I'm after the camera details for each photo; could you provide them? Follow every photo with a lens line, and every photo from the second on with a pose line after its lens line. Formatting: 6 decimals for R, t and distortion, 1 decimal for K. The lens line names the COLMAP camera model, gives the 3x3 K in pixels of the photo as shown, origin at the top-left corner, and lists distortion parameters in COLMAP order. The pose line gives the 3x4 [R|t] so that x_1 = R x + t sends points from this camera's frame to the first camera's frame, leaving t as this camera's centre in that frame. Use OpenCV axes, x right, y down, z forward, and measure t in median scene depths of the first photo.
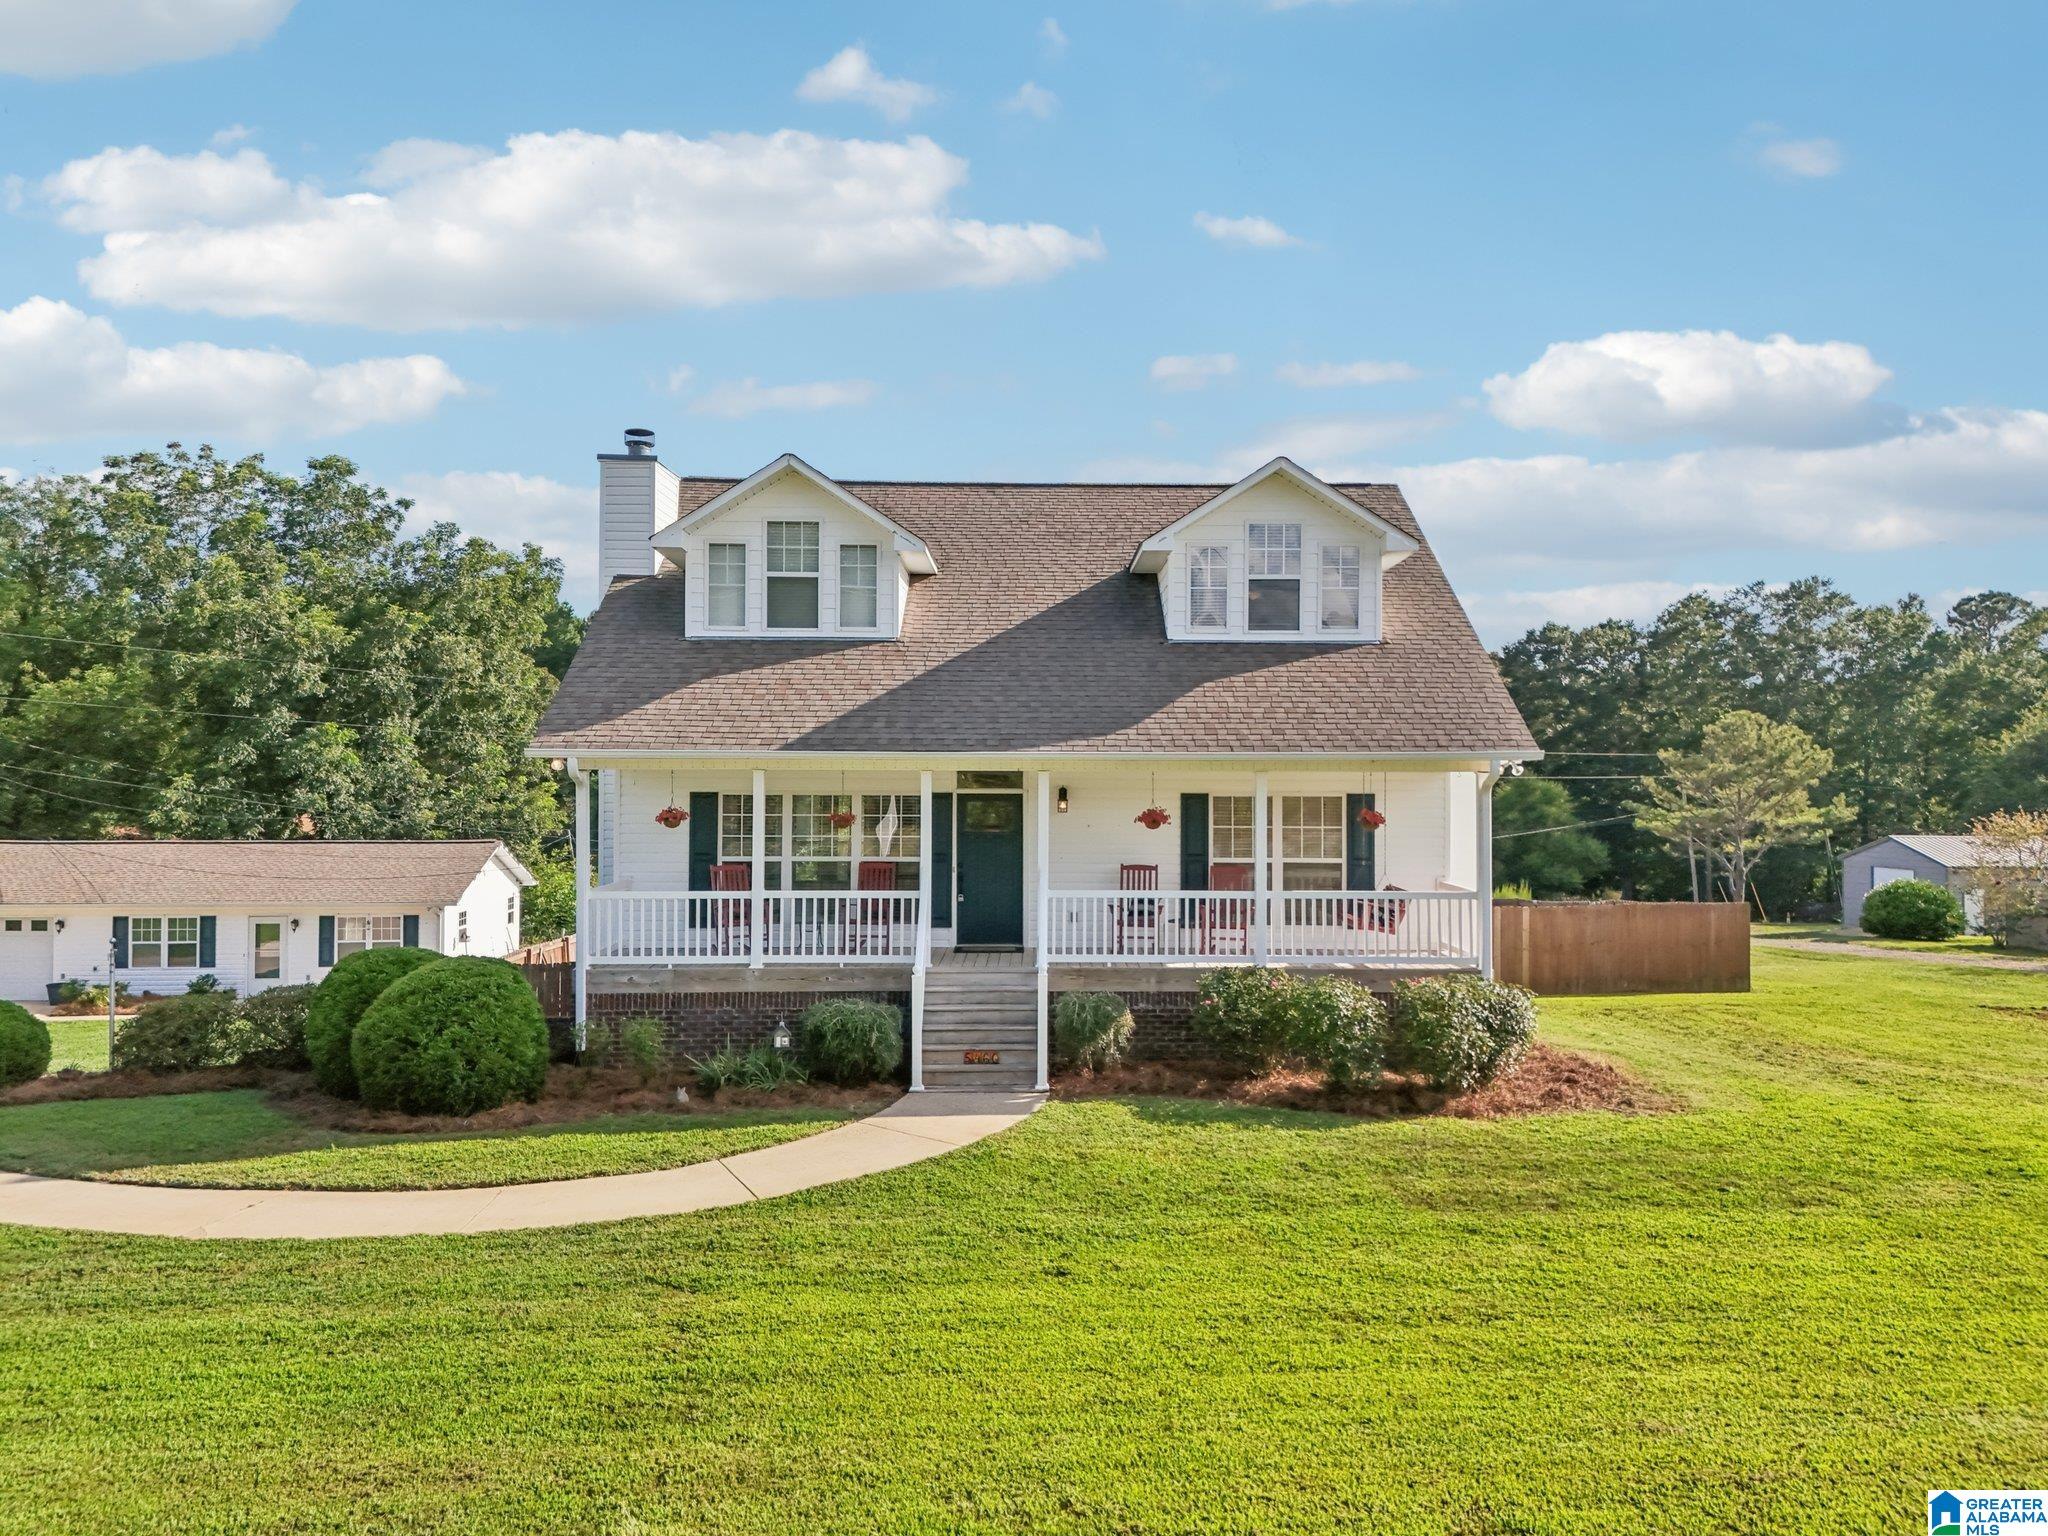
lens RADIAL K [[1522.8, 0, 1022.8], [0, 1522.8, 764.6], [0, 0, 1]] dist [0.068936, -0.060123]
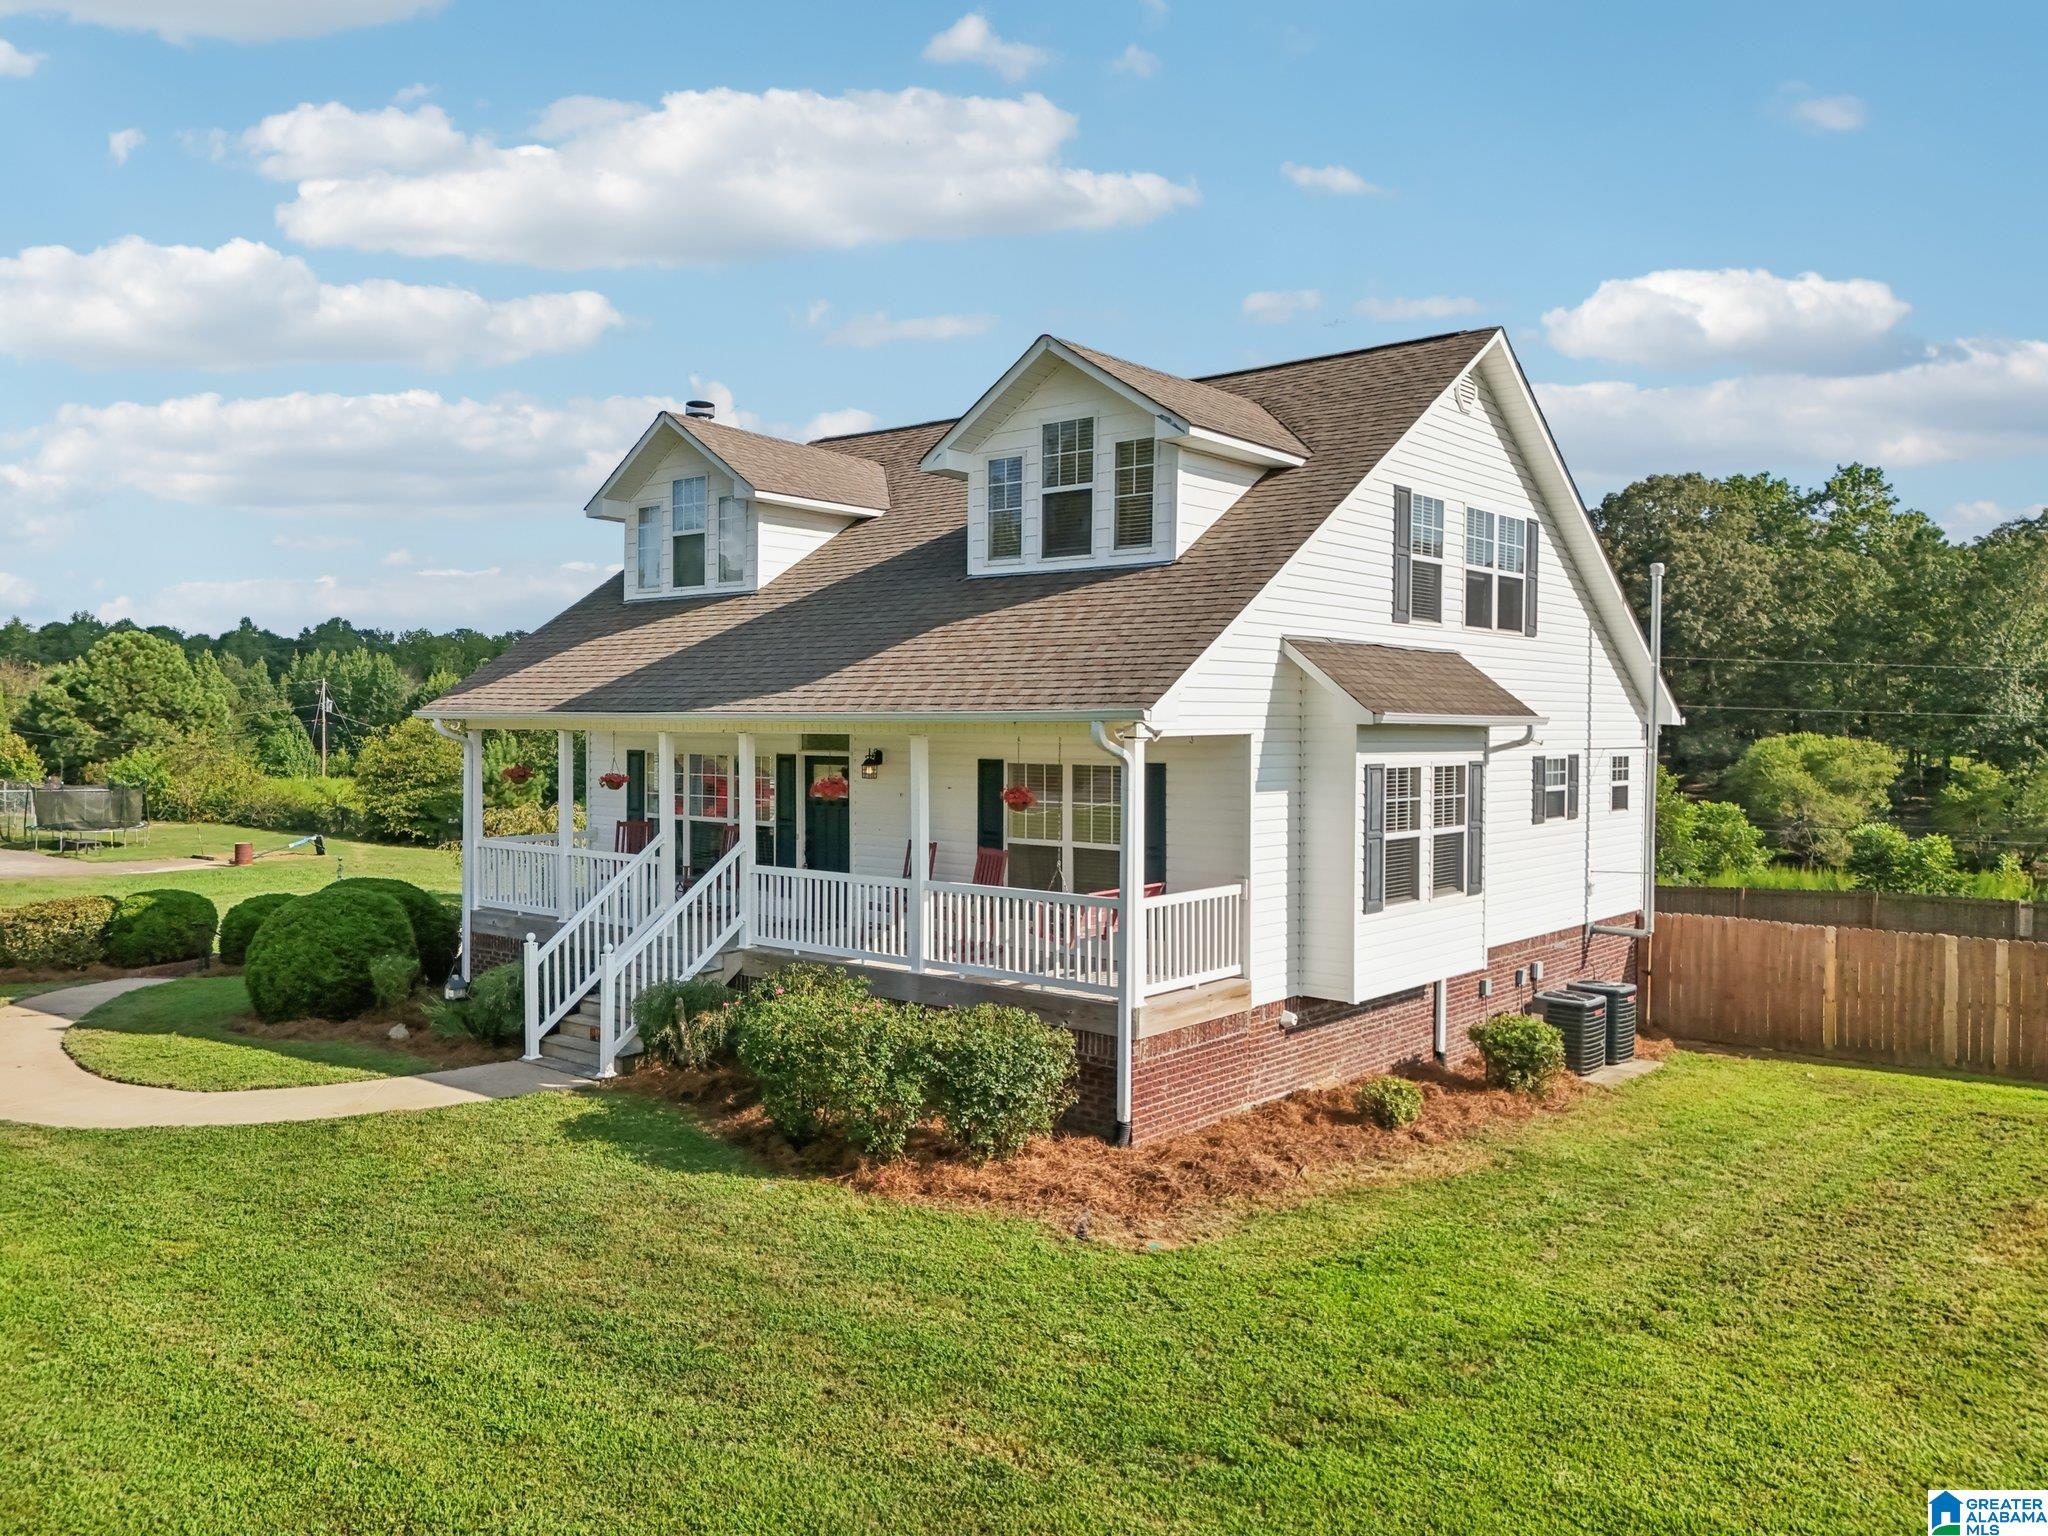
lens RADIAL K [[1522.8, 0, 1022.8], [0, 1522.8, 764.6], [0, 0, 1]] dist [0.068936, -0.060123]
pose [[0.761307, 0.018652, -0.648123, 0.671723], [0.004746, 0.999399, 0.034336, -0.006985], [0.648374, -0.029216, 0.760761, 0.381261]]
